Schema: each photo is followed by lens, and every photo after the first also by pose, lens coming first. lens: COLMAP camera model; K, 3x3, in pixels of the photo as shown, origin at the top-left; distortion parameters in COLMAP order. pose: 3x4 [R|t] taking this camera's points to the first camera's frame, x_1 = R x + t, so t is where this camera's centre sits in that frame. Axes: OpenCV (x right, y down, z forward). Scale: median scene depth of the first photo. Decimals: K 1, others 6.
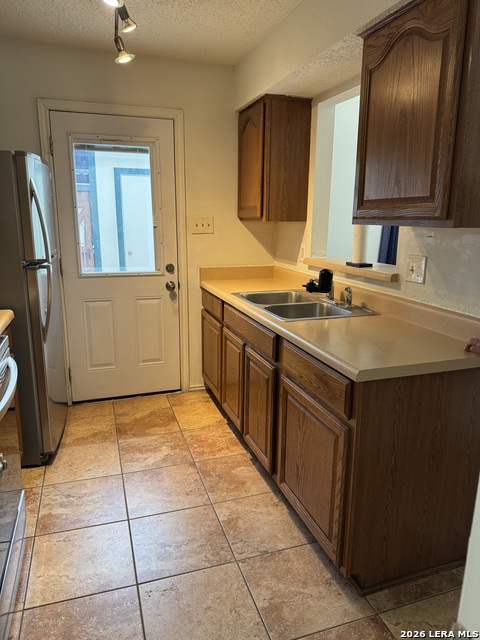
lens RADIAL K [[456.3, 0, 235.5], [0, 456.3, 332.0], [0, 0, 1]] dist [0.066990, -0.086880]
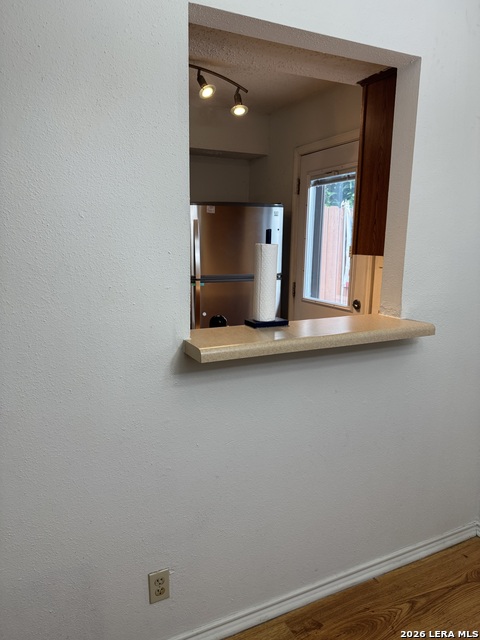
lens RADIAL K [[456.3, 0, 239.3], [0, 456.3, 319.0], [0, 0, 1]] dist [0.066990, -0.086880]
pose [[0.143844, 0.165997, -0.975579, 0.788868], [-0.248468, 0.960310, 0.126764, -0.199712], [0.957900, 0.224166, 0.179379, 0.753481]]
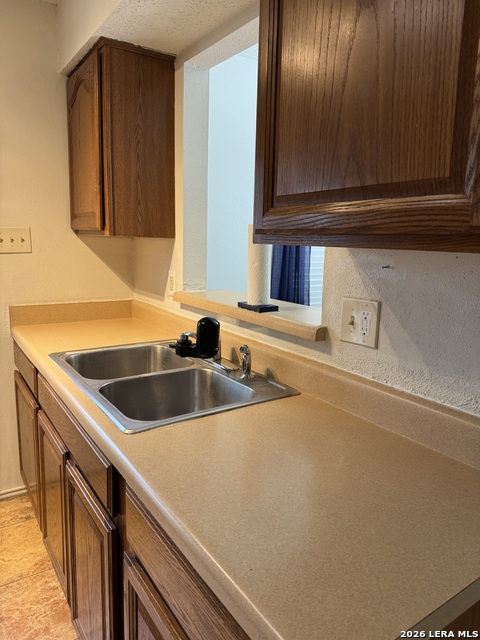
lens RADIAL K [[456.3, 0, 242.6], [0, 456.3, 319.9], [0, 0, 1]] dist [0.066990, -0.086880]
pose [[0.961741, -0.026575, 0.272668, 0.069026], [0.044595, 0.997195, -0.060106, -0.082725], [-0.270306, 0.069966, 0.960229, 0.361898]]
